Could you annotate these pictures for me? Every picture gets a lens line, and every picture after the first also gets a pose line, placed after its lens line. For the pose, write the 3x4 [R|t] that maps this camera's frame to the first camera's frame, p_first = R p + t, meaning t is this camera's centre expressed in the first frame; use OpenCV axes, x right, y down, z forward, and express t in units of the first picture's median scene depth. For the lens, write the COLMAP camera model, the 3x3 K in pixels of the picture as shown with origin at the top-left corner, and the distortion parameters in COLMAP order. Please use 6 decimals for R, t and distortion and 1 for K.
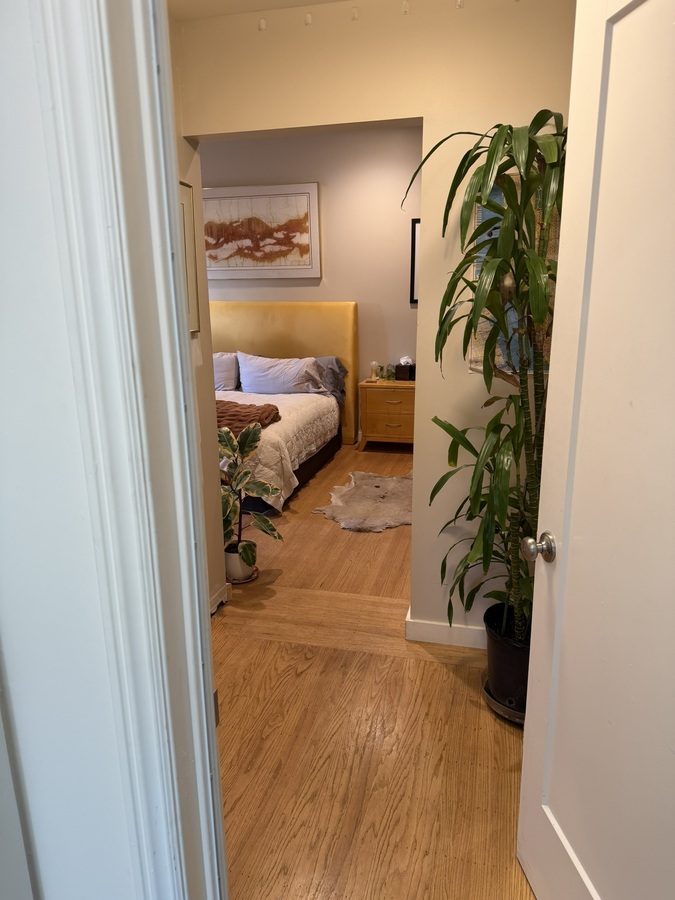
lens RADIAL K [[627.6, 0, 337.5], [0, 627.6, 450.0], [0, 0, 1]] dist [0.141918, -0.213841]
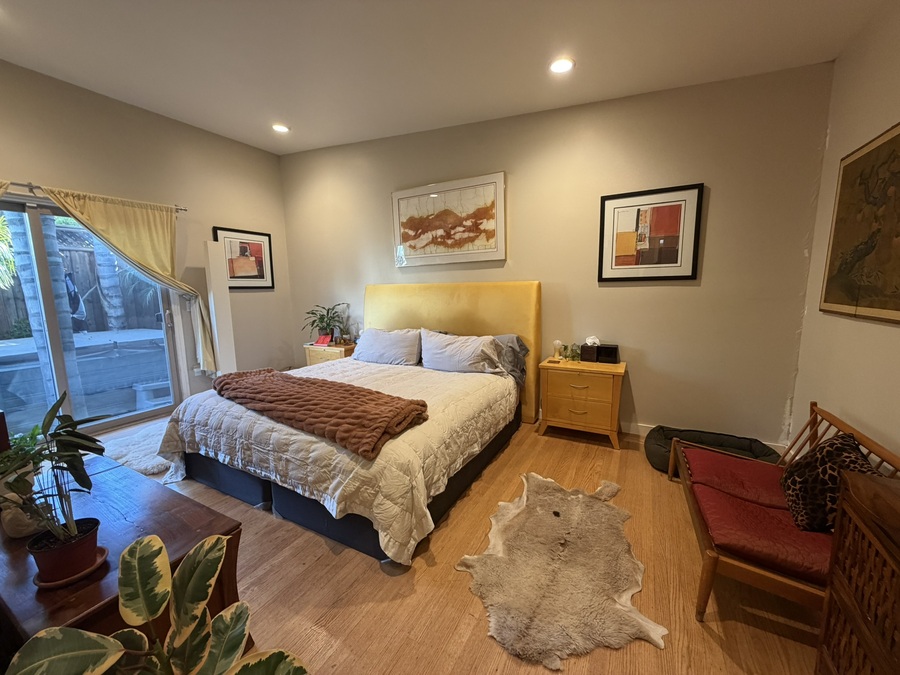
lens RADIAL K [[355.7, 0, 447.3], [0, 355.7, 338.4], [0, 0, 1]] dist [-0.000461, -0.000105]
pose [[0.968424, 0.026193, -0.247927, 0.030034], [-0.053442, 0.993159, -0.103825, -0.079480], [0.243512, 0.113796, 0.963199, 0.438974]]
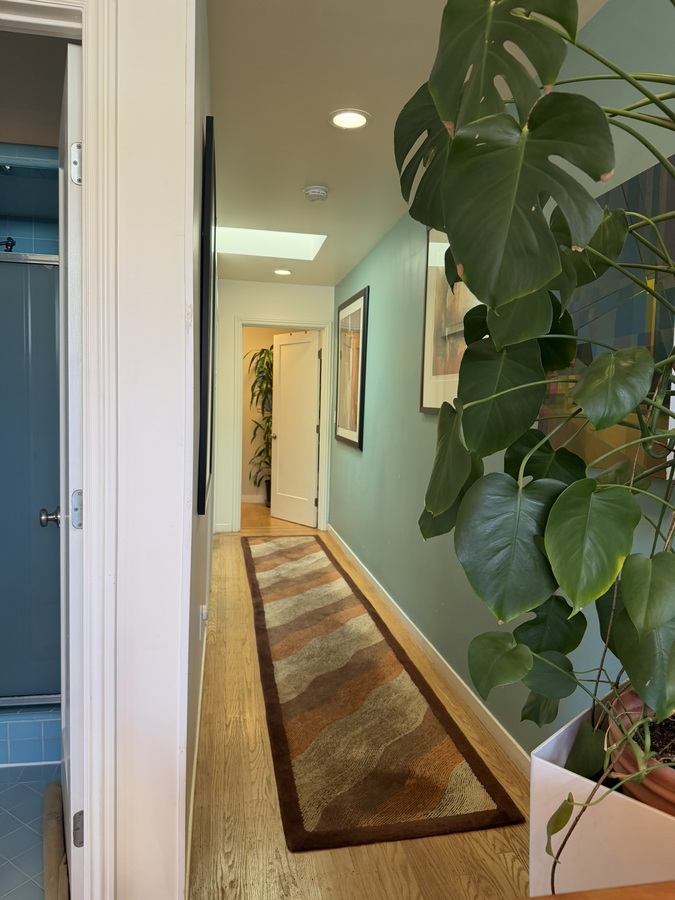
lens RADIAL K [[627.6, 0, 337.5], [0, 627.6, 450.0], [0, 0, 1]] dist [0.141918, -0.213841]
pose [[0.939071, 0.010484, 0.343563, -0.563405], [0.040050, 0.989389, -0.139661, 0.585080], [-0.341381, 0.144912, 0.928687, -2.325672]]
